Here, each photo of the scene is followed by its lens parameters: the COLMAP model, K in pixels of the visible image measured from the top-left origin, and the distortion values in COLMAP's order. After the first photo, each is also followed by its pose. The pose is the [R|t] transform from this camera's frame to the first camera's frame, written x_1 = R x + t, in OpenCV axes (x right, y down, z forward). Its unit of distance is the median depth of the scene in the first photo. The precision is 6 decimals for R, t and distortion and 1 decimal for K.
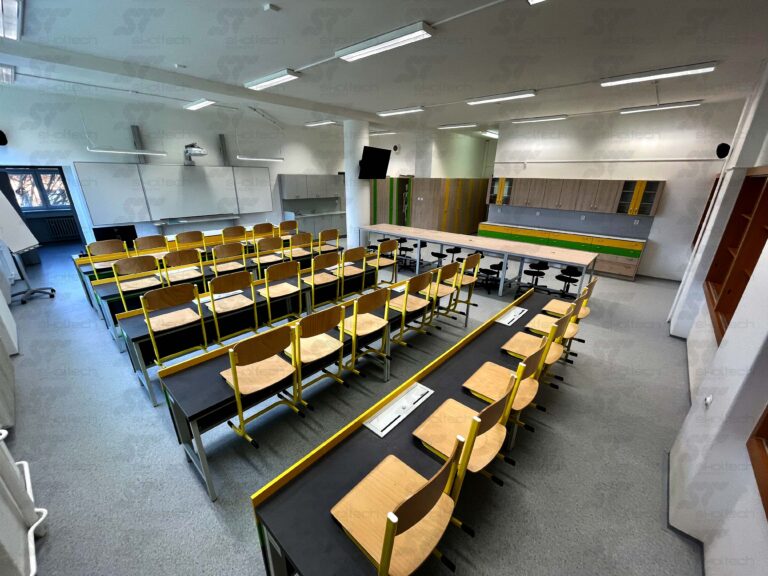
lens RADIAL K [[307.0, 0, 381.8], [0, 307.0, 290.7], [0, 0, 1]] dist [-0.001834, 0.000090]
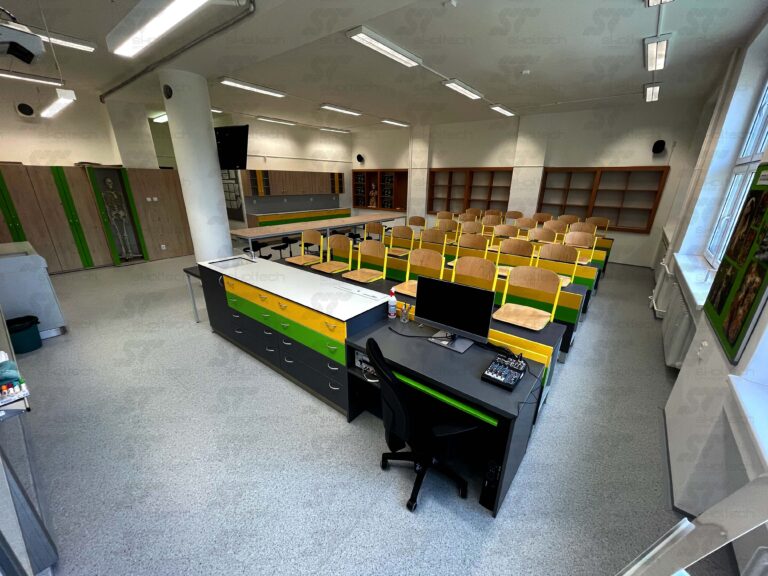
lens RADIAL K [[307.0, 0, 385.5], [0, 307.0, 287.5], [0, 0, 1]] dist [-0.001834, 0.000090]
pose [[-0.057213, -0.351308, 0.934510, -0.855284], [0.333381, 0.875590, 0.349569, -0.271271], [-0.941055, 0.331548, 0.067025, 0.748199]]
